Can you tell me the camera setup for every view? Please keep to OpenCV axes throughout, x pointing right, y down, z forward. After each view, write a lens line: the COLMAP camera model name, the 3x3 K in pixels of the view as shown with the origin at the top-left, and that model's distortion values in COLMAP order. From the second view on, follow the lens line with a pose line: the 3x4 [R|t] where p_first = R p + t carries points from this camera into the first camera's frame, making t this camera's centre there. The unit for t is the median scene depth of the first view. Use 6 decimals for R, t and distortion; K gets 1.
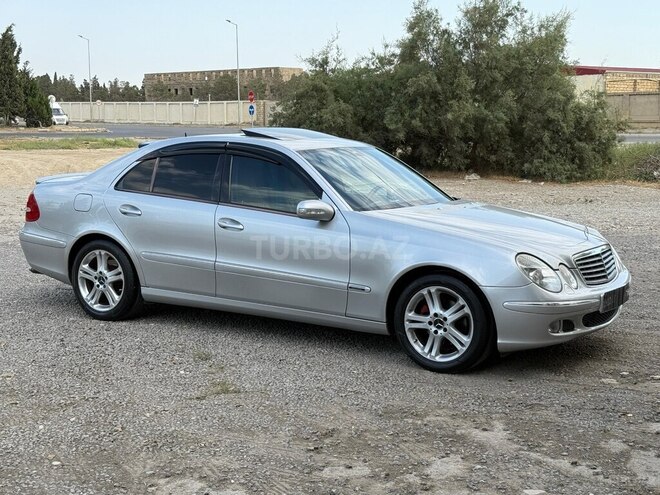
lens RADIAL K [[1038.6, 0, 330.0], [0, 1038.6, 247.5], [0, 0, 1]] dist [0.107365, -0.121751]
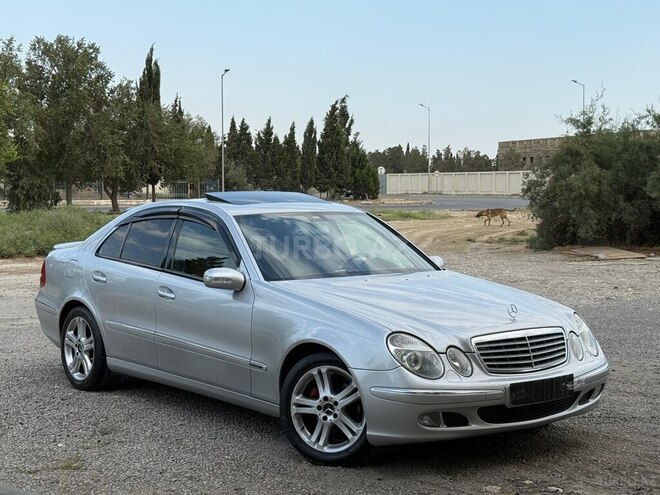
lens RADIAL K [[1139.9, 0, 330.0], [0, 1139.9, 247.5], [0, 0, 1]] dist [0.129904, -0.002489]
pose [[0.939828, 0.010912, -0.341474, 0.413776], [-0.035821, 0.997128, -0.066724, 0.000842], [0.339765, 0.074941, 0.937520, 0.073864]]
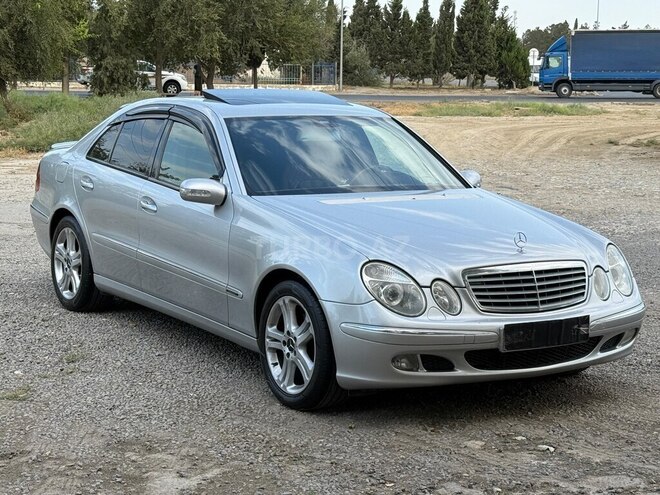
lens RADIAL K [[1346.2, 0, 330.0], [0, 1346.2, 247.5], [0, 0, 1]] dist [0.141947, -0.021408]
pose [[0.893803, 0.066852, -0.443449, 0.531021], [-0.066159, 0.997663, 0.017053, -0.016732], [0.443553, 0.014097, 0.896137, 0.103719]]
